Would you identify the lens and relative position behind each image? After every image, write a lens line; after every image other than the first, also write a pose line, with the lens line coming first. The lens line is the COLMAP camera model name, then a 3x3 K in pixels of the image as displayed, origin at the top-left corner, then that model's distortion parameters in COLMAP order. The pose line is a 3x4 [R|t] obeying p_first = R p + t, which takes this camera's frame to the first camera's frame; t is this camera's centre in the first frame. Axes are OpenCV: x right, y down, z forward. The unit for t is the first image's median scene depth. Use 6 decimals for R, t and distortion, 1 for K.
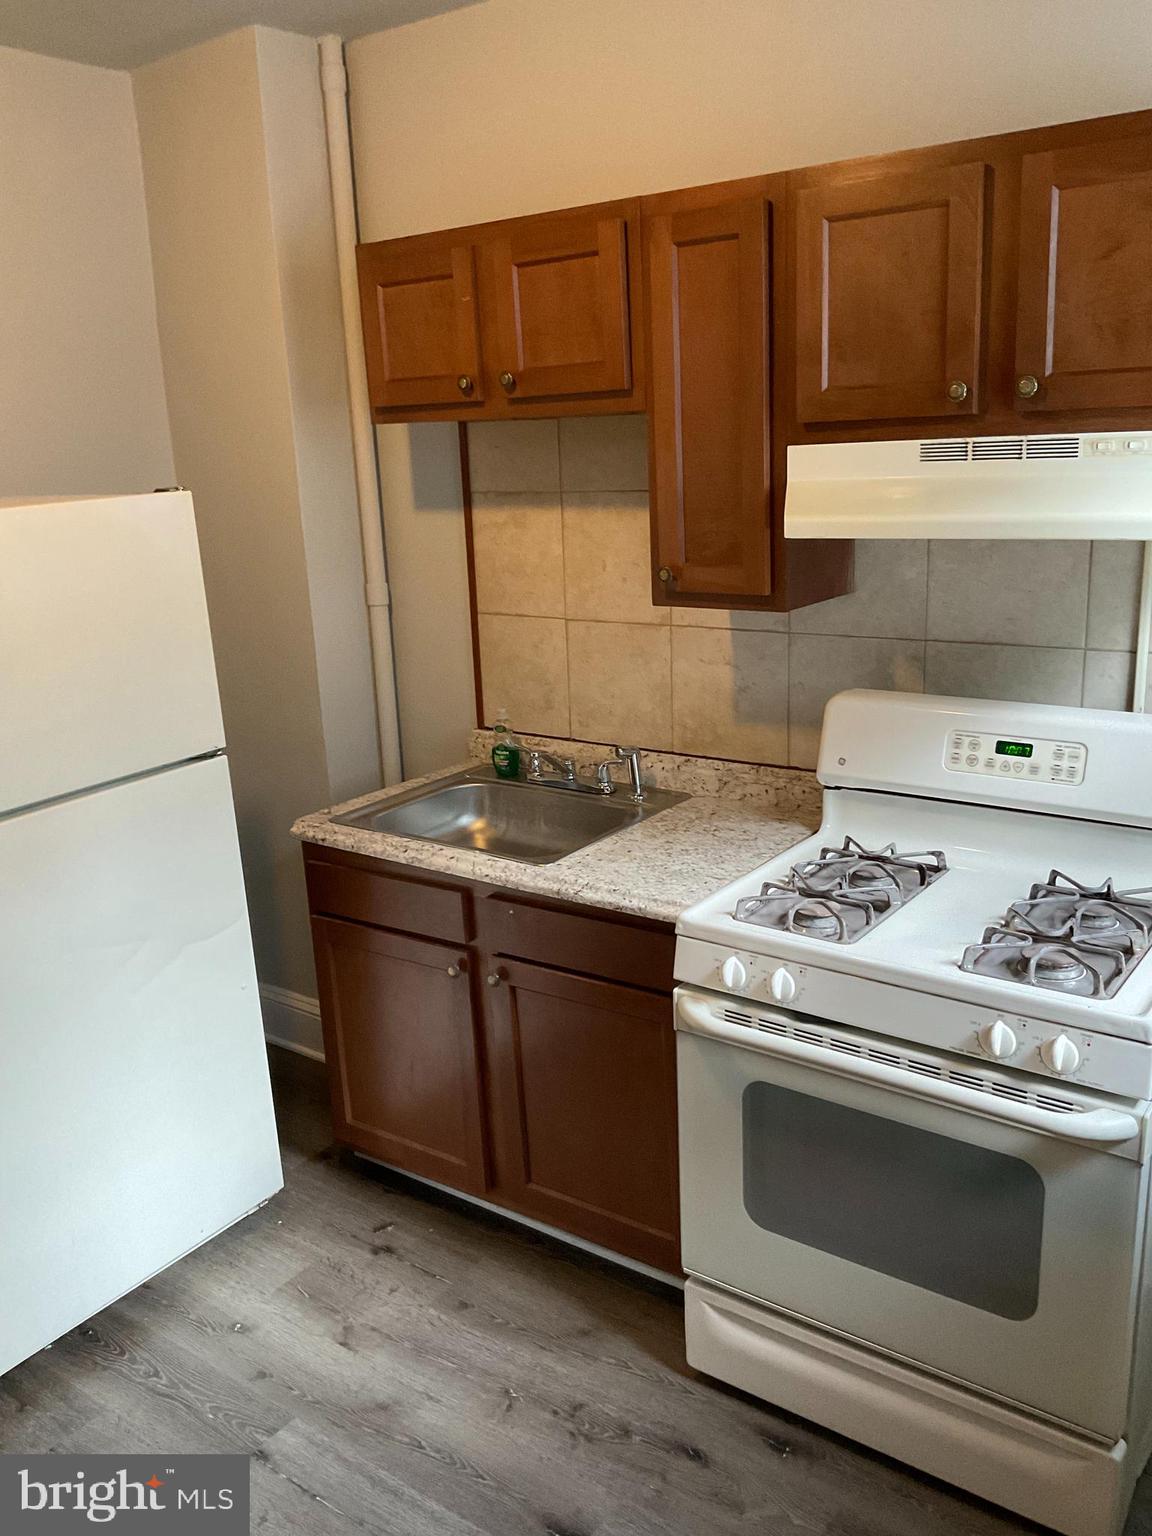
lens RADIAL K [[1276.5, 0, 594.0], [0, 1276.5, 771.8], [0, 0, 1]] dist [0.071882, -0.127553]
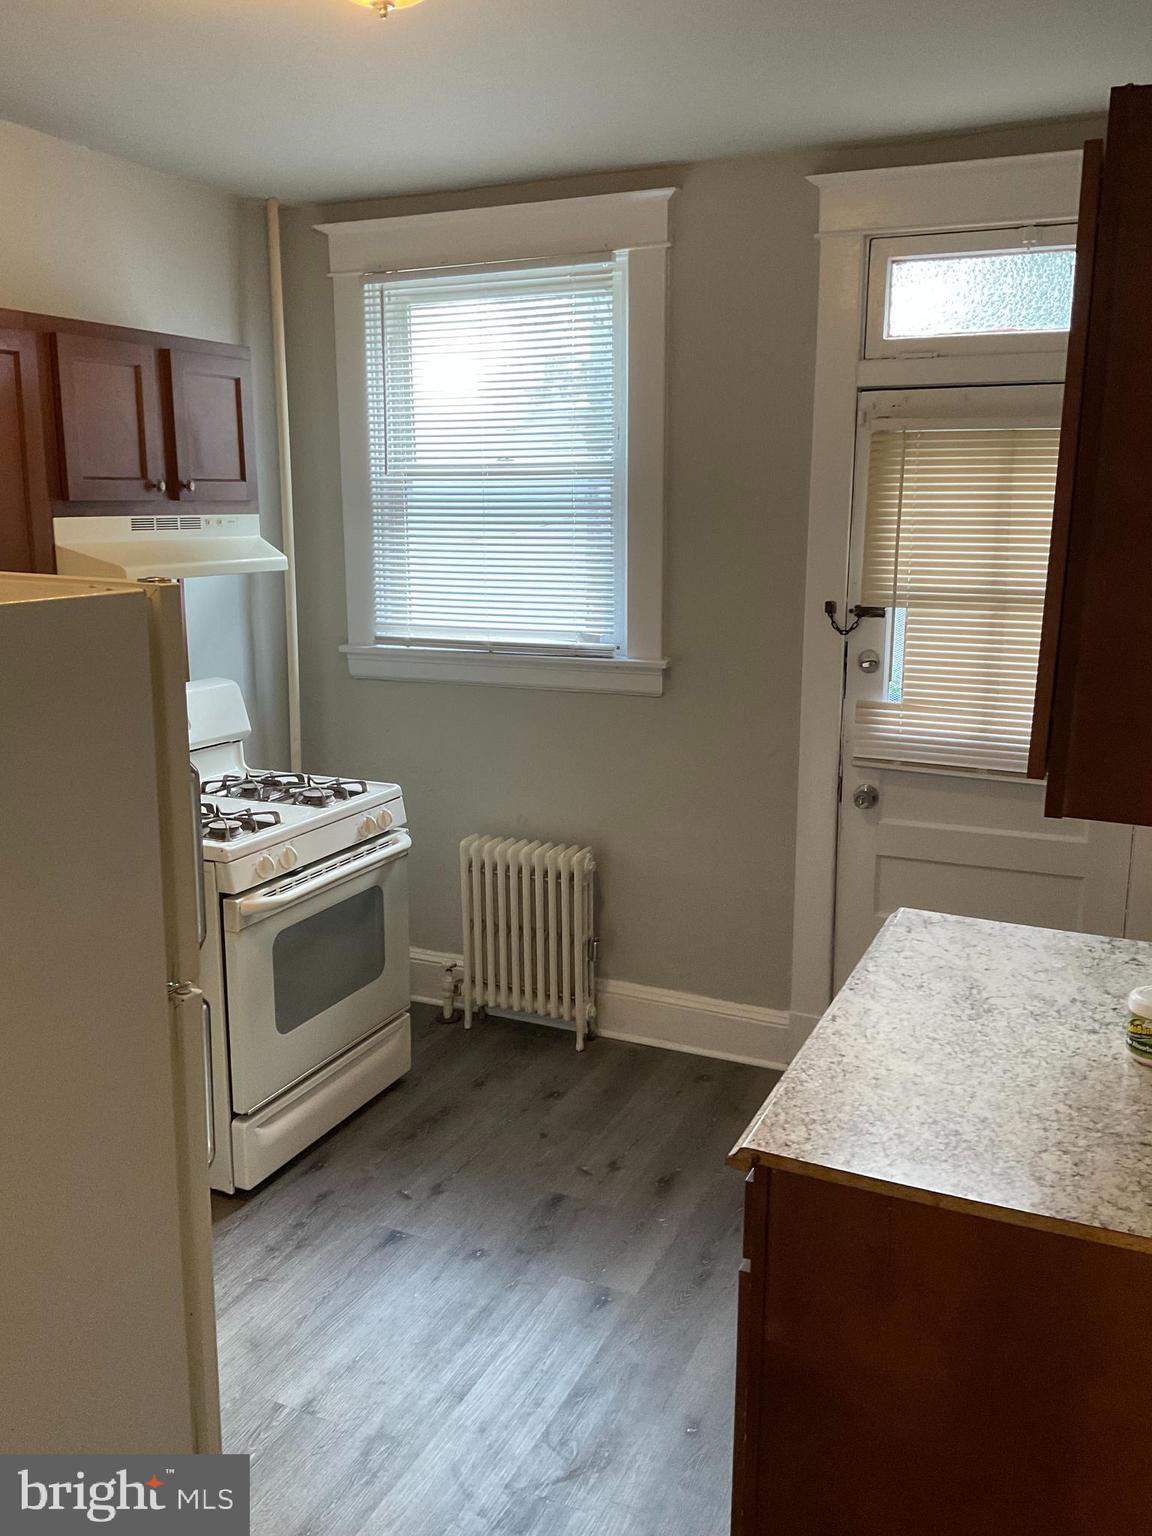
lens RADIAL K [[1276.5, 0, 594.0], [0, 1276.5, 771.8], [0, 0, 1]] dist [0.071882, -0.127553]
pose [[-0.225090, -0.165180, 0.960234, -1.435684], [0.255605, 0.940998, 0.221787, -0.184428], [-0.940213, 0.295363, -0.169588, 0.890912]]
